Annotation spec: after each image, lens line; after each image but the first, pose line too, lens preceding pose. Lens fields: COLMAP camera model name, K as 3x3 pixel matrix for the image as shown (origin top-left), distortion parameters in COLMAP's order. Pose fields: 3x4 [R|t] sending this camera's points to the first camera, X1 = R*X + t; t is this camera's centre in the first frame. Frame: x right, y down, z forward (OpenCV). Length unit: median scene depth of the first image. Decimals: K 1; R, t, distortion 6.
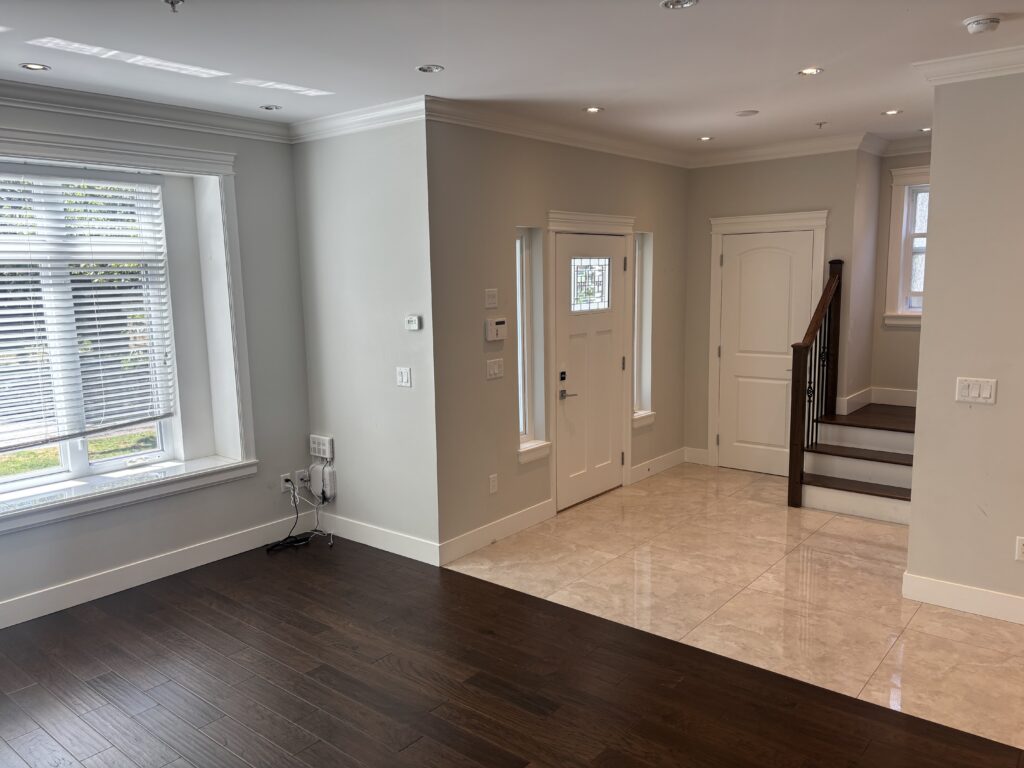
lens RADIAL K [[773.6, 0, 511.3], [0, 773.6, 386.6], [0, 0, 1]] dist [0.044019, -0.034871]
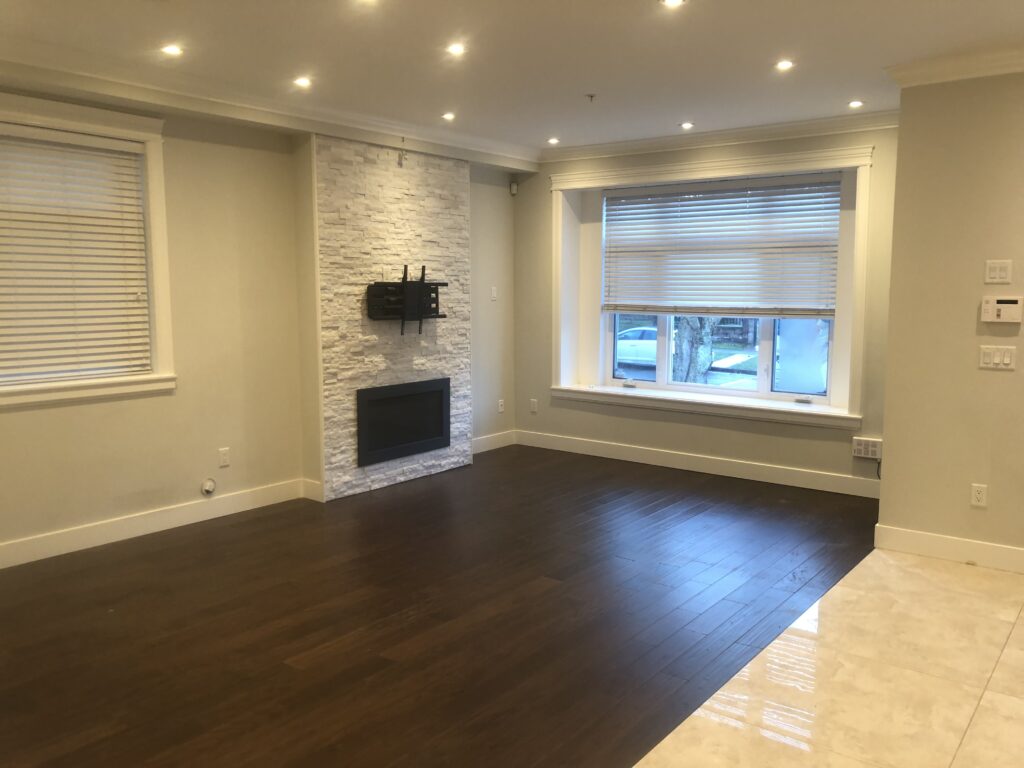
lens RADIAL K [[843.2, 0, 512.2], [0, 843.2, 383.5], [0, 0, 1]] dist [0.039367, -0.017850]
pose [[0.029571, 0.133209, -0.990647, 0.889820], [-0.141995, 0.981589, 0.127752, -0.038932], [0.989426, 0.136889, 0.047942, 0.456311]]
